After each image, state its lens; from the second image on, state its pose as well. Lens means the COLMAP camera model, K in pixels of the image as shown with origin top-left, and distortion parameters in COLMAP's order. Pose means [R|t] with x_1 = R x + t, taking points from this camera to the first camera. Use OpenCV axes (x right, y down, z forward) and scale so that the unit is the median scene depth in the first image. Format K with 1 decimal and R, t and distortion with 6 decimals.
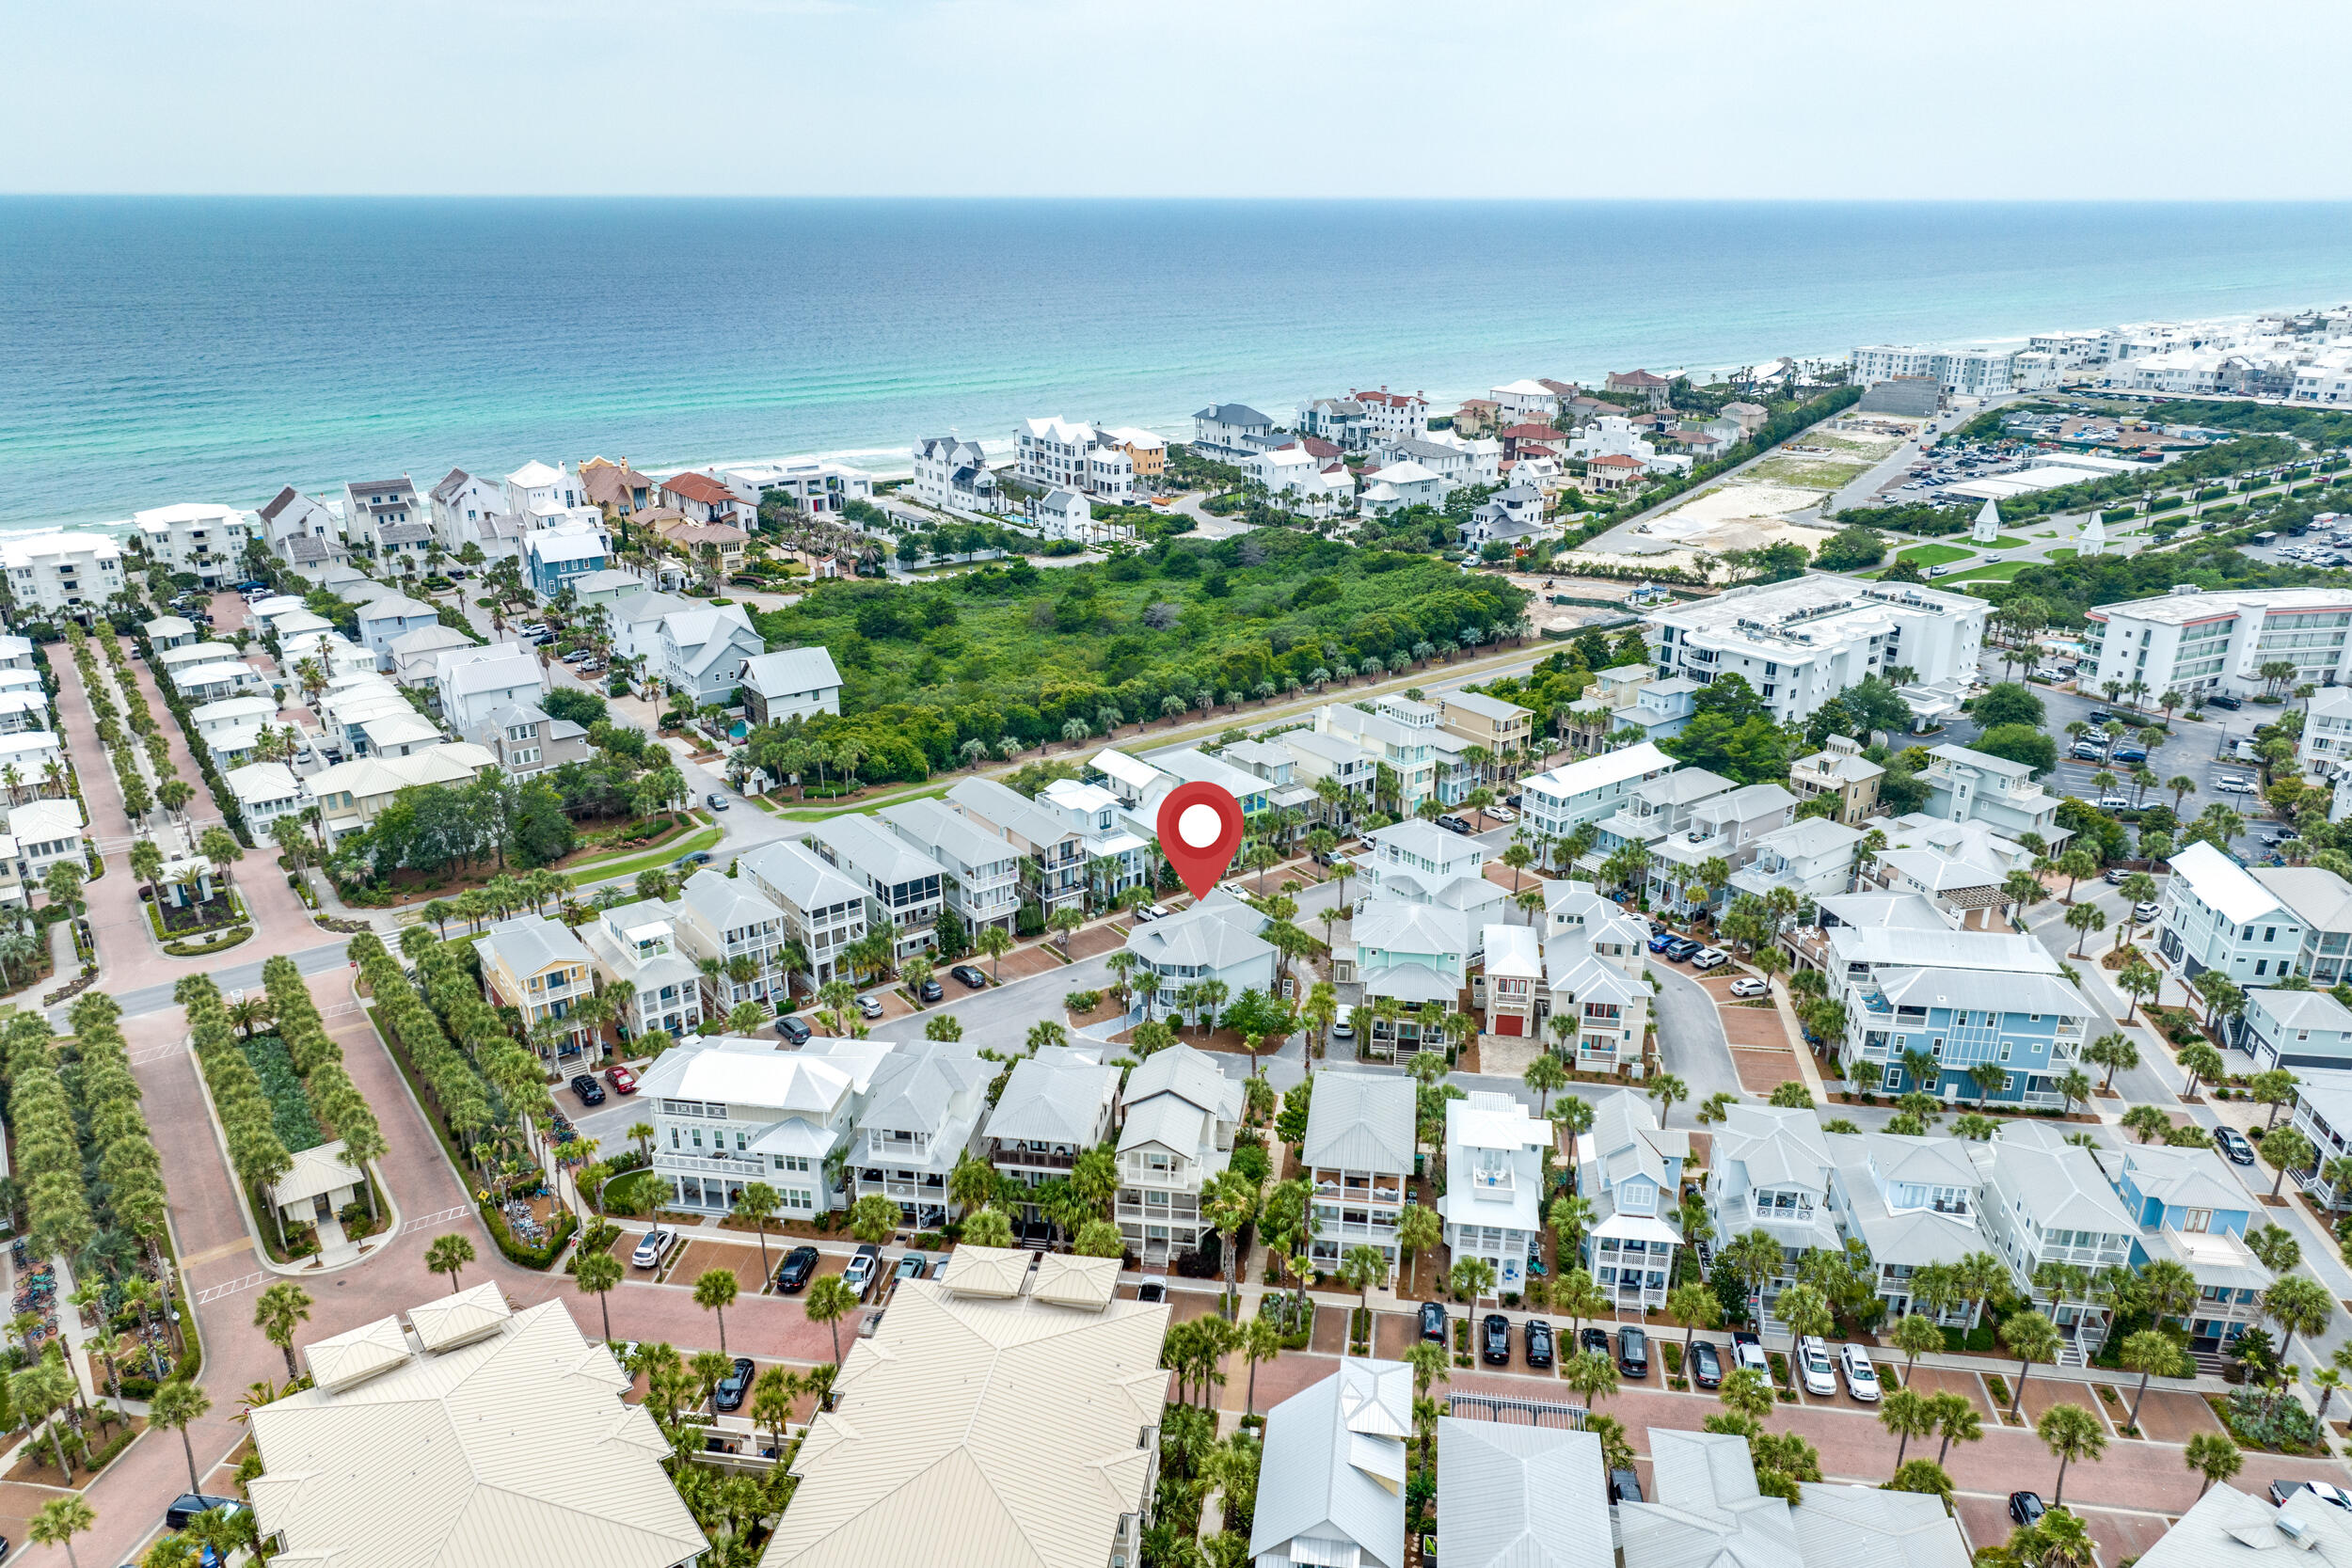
lens RADIAL K [[1625.7, 0, 1182.3], [0, 1625.7, 840.2], [0, 0, 1]] dist [-0.004748, -0.009148]
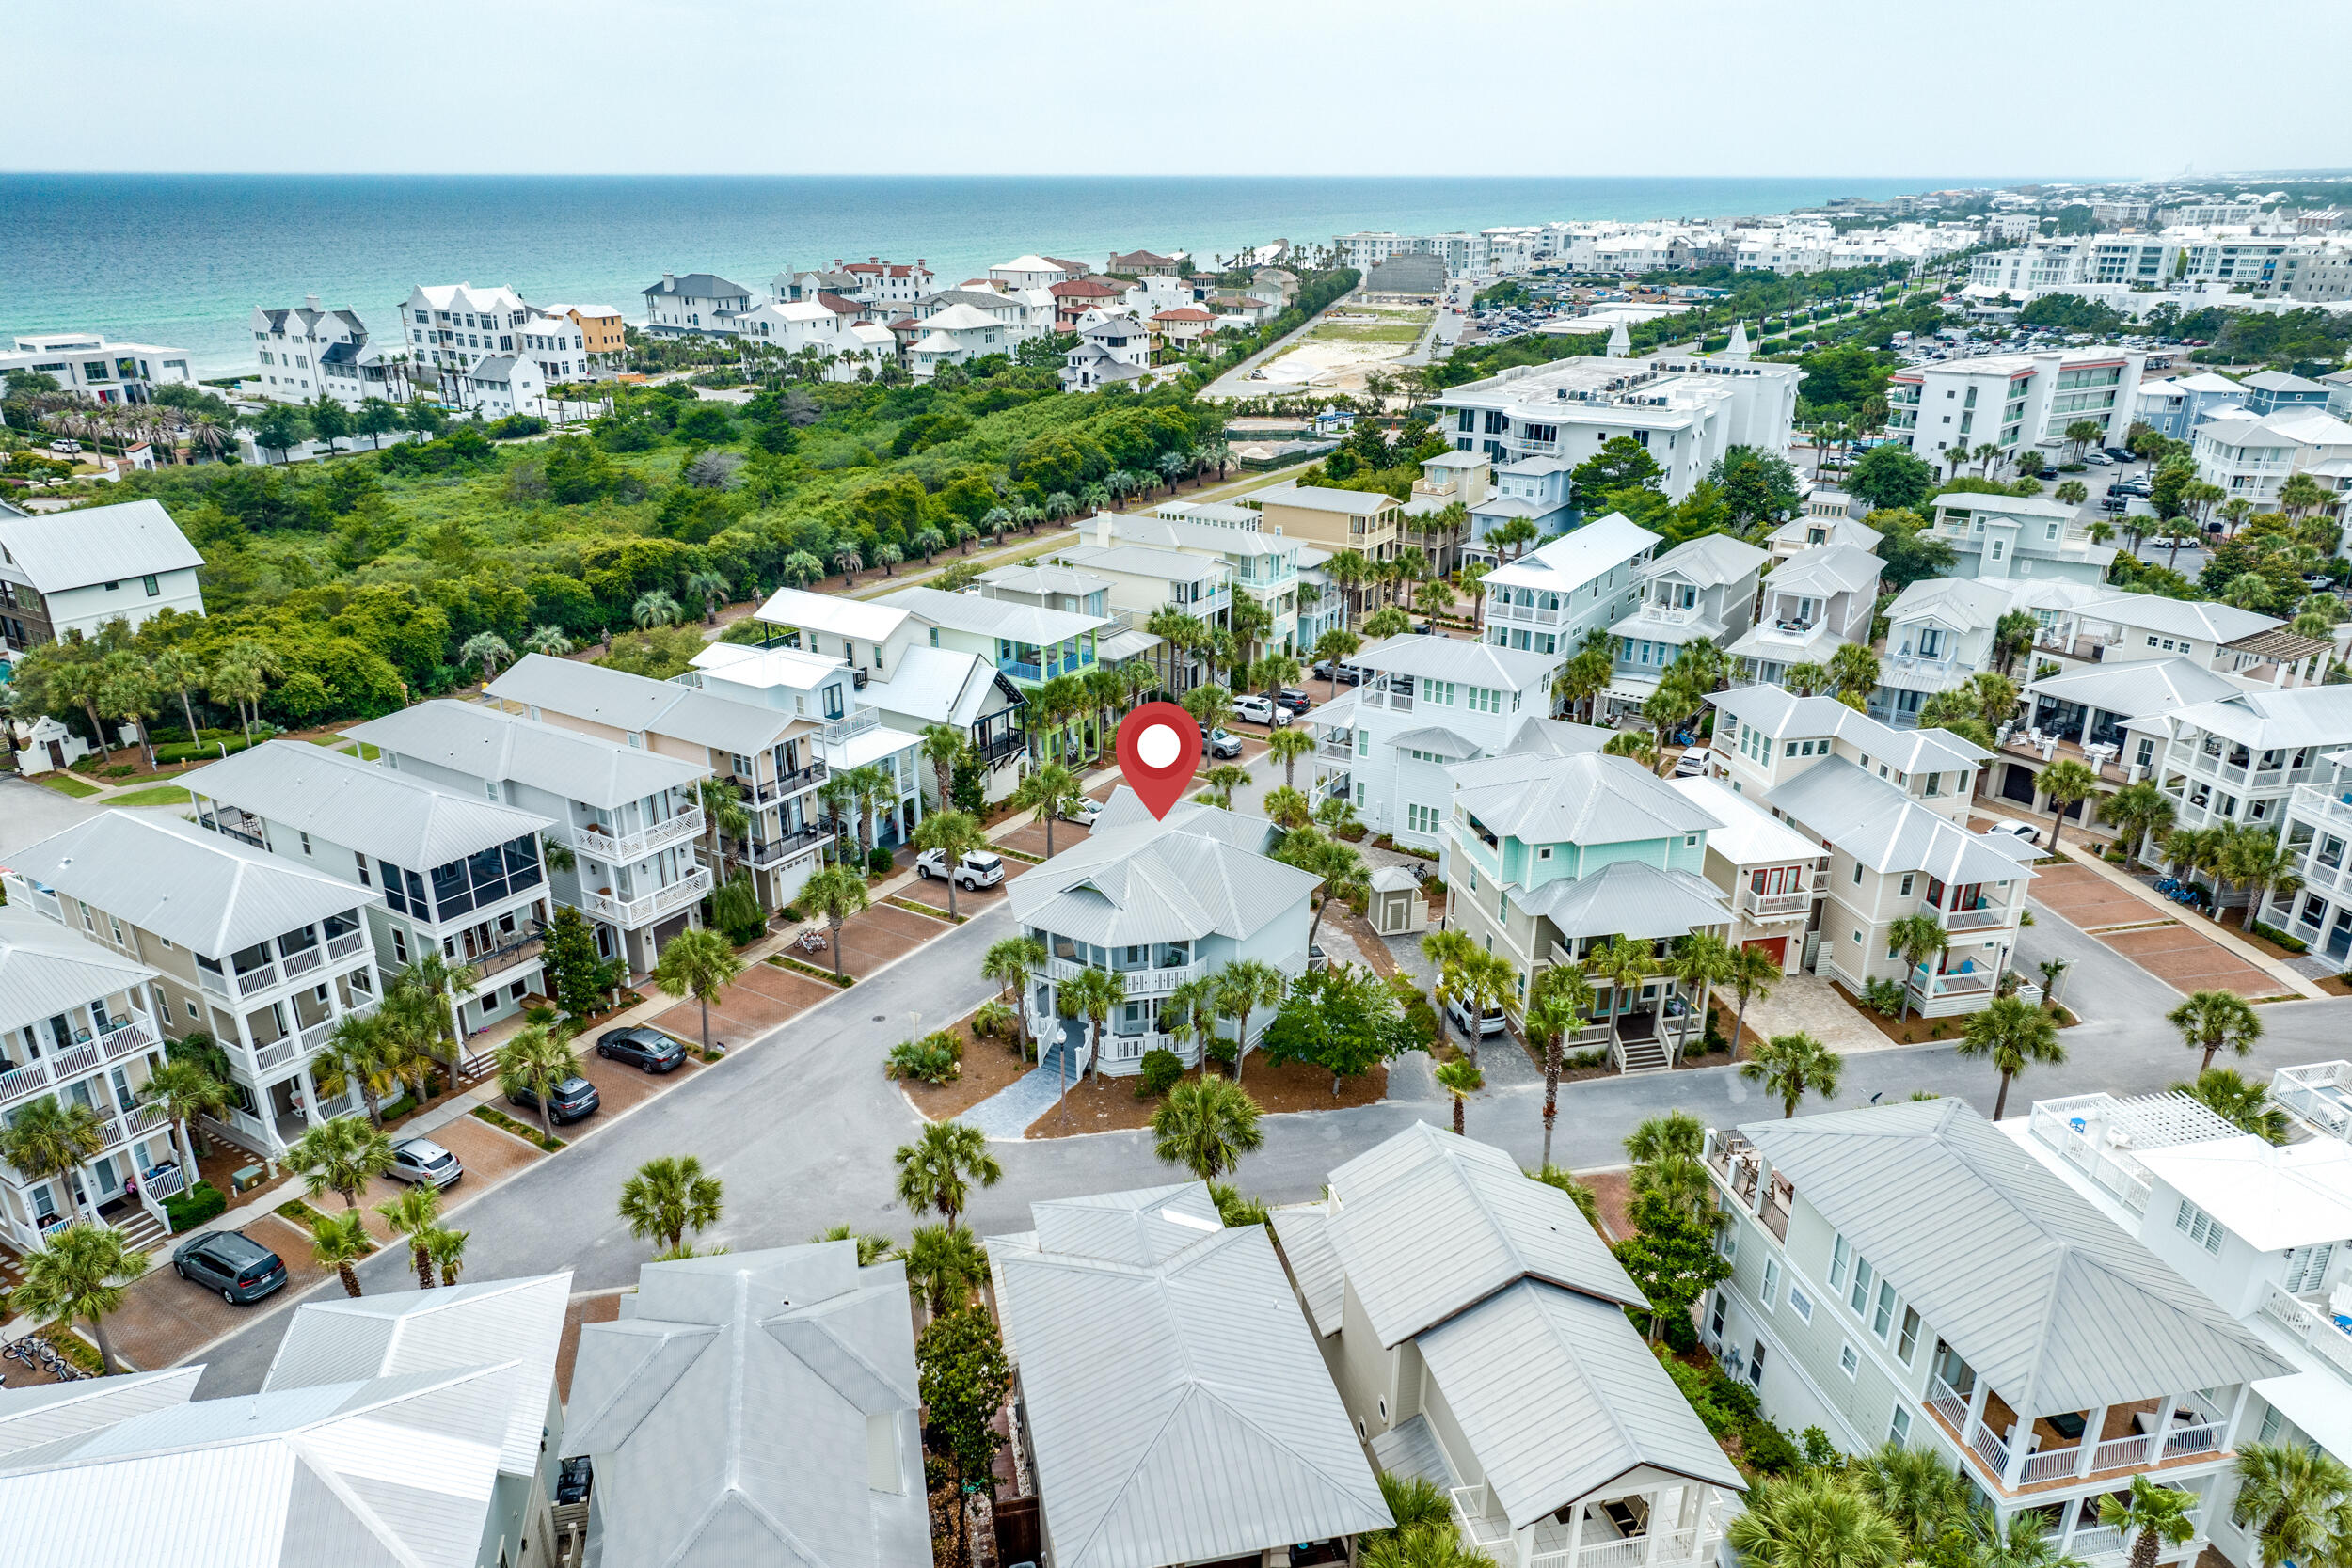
lens RADIAL K [[1630.0, 0, 1181.8], [0, 1630.0, 835.6], [0, 0, 1]] dist [-0.002611, -0.006714]
pose [[0.934049, -0.134309, 0.330928, -0.082658], [0.133243, 0.990742, 0.026018, 0.020855], [-0.331359, 0.019792, 0.943297, 0.327104]]
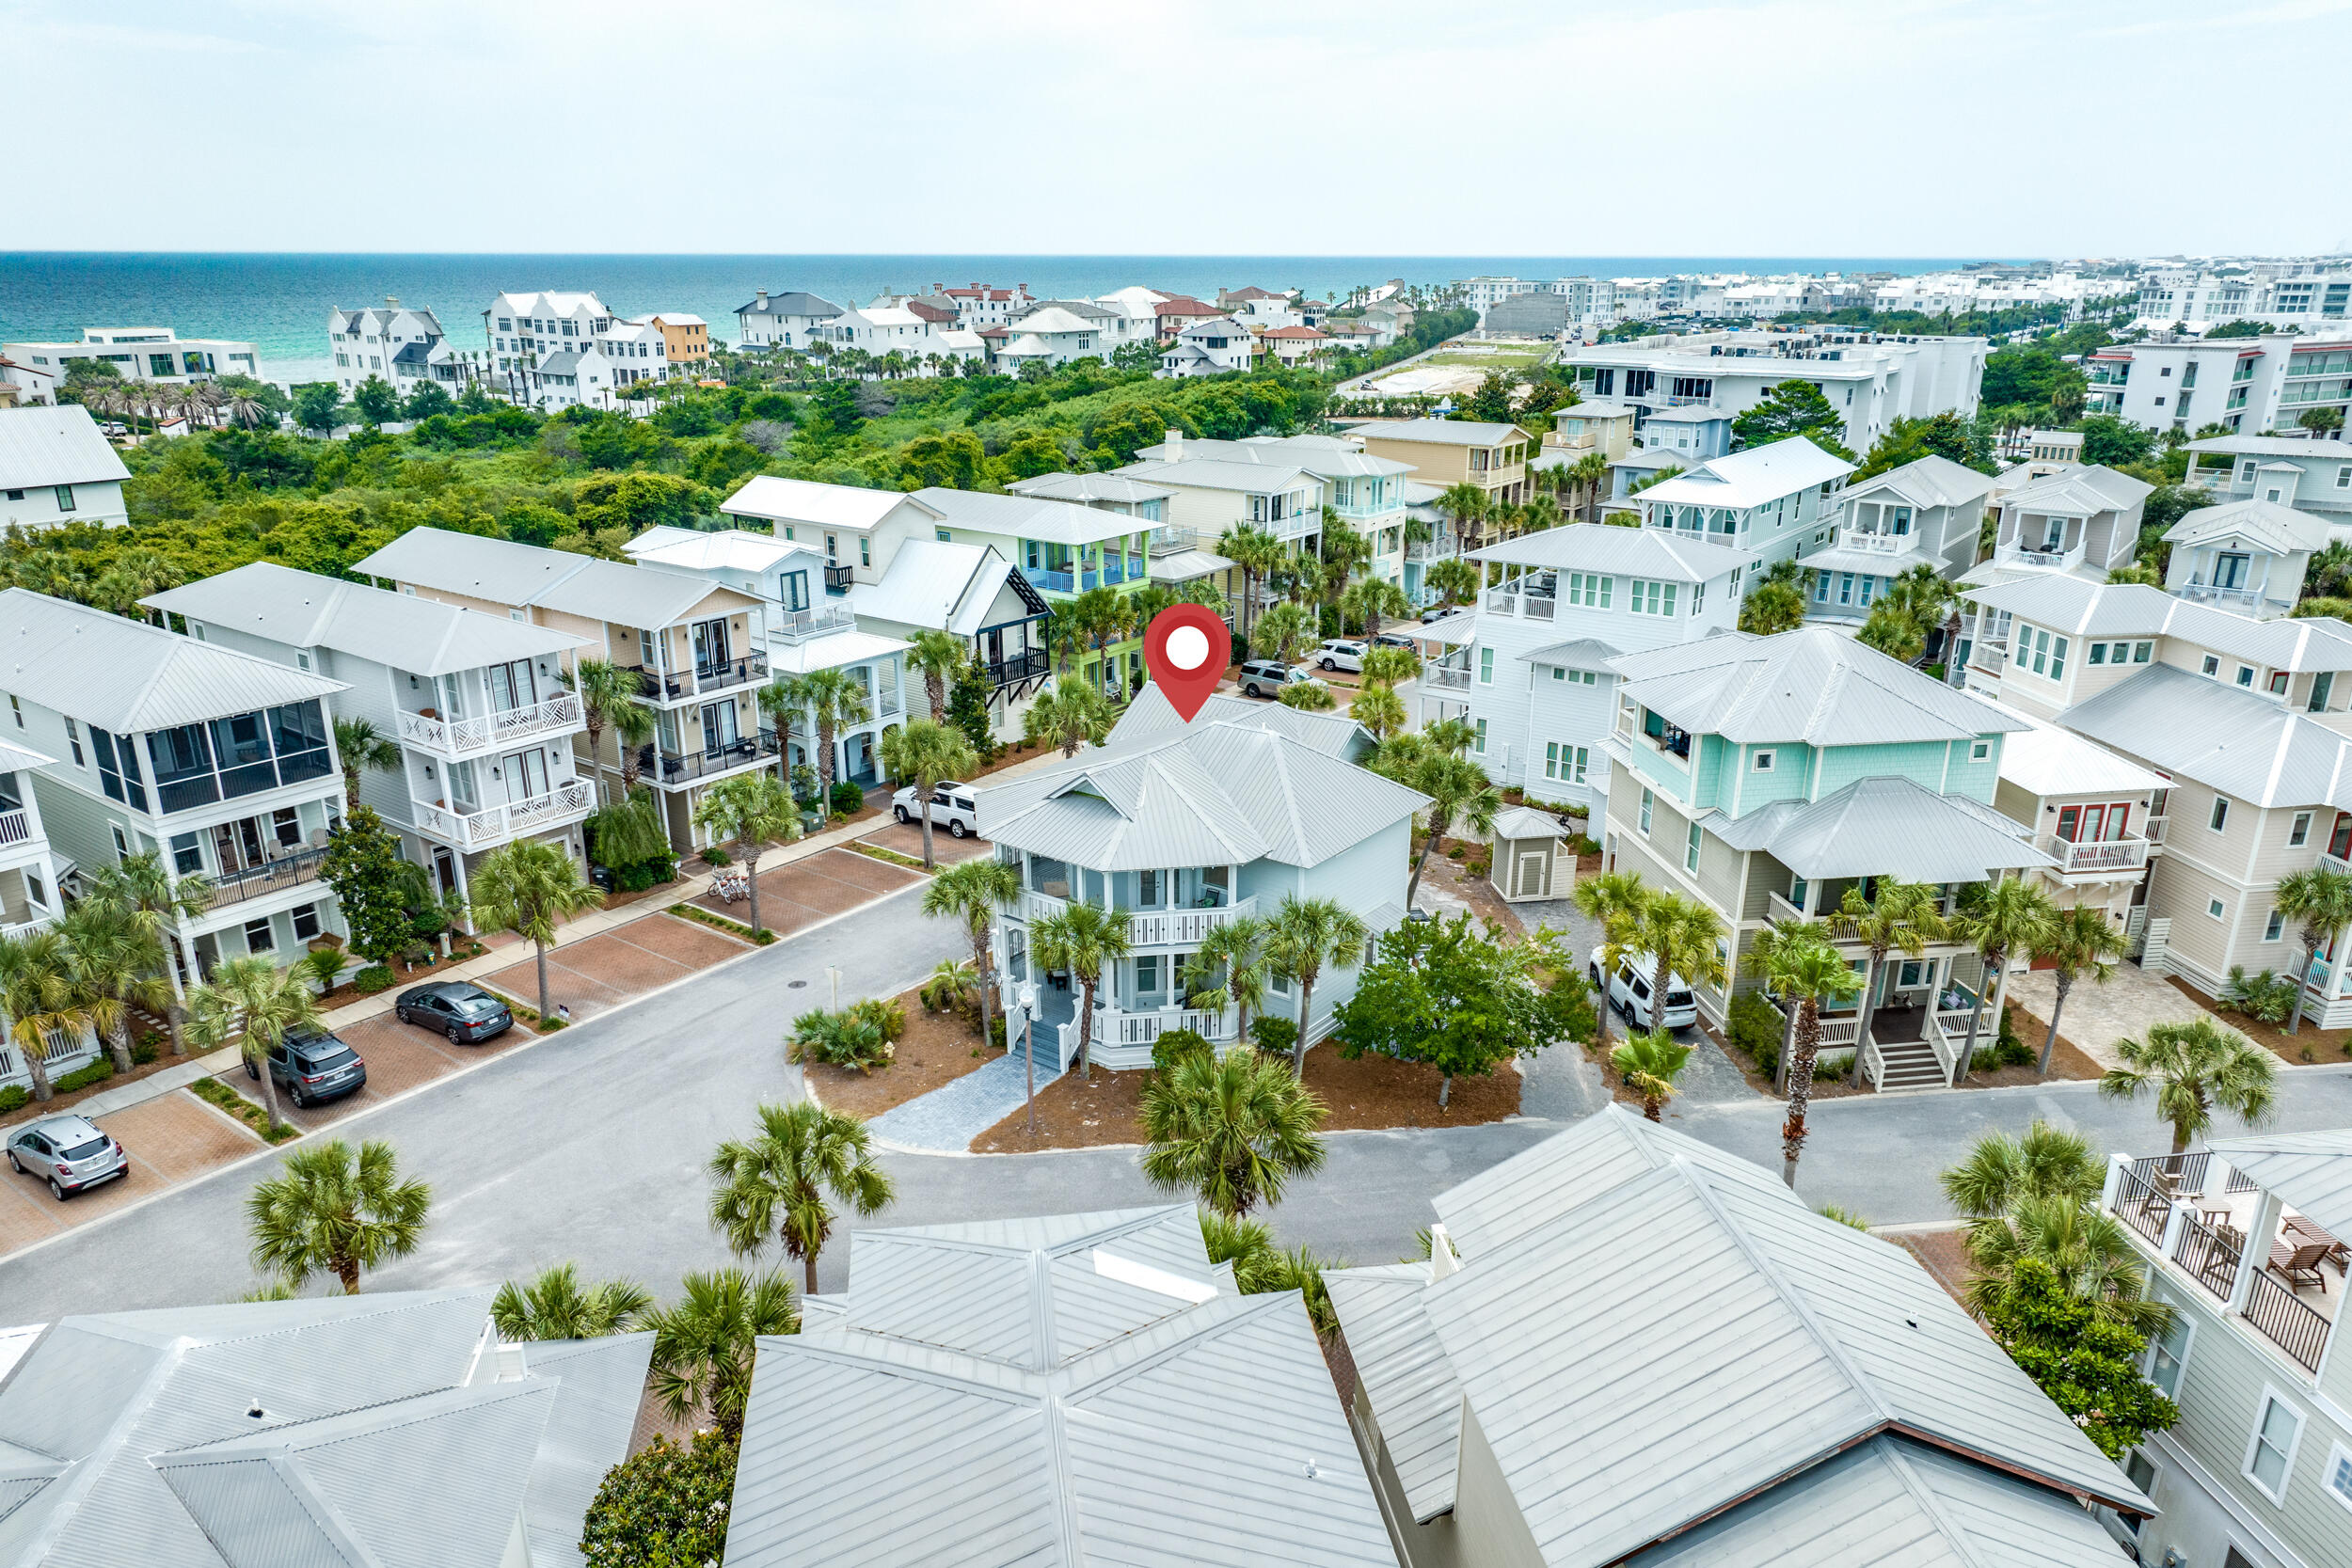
lens RADIAL K [[1625.7, 0, 1182.3], [0, 1625.7, 840.2], [0, 0, 1]] dist [-0.004748, -0.009148]
pose [[0.956298, -0.098535, 0.275290, -0.049473], [0.109004, 0.993776, -0.022951, 0.045511], [-0.271315, 0.051955, 0.961087, 0.407735]]
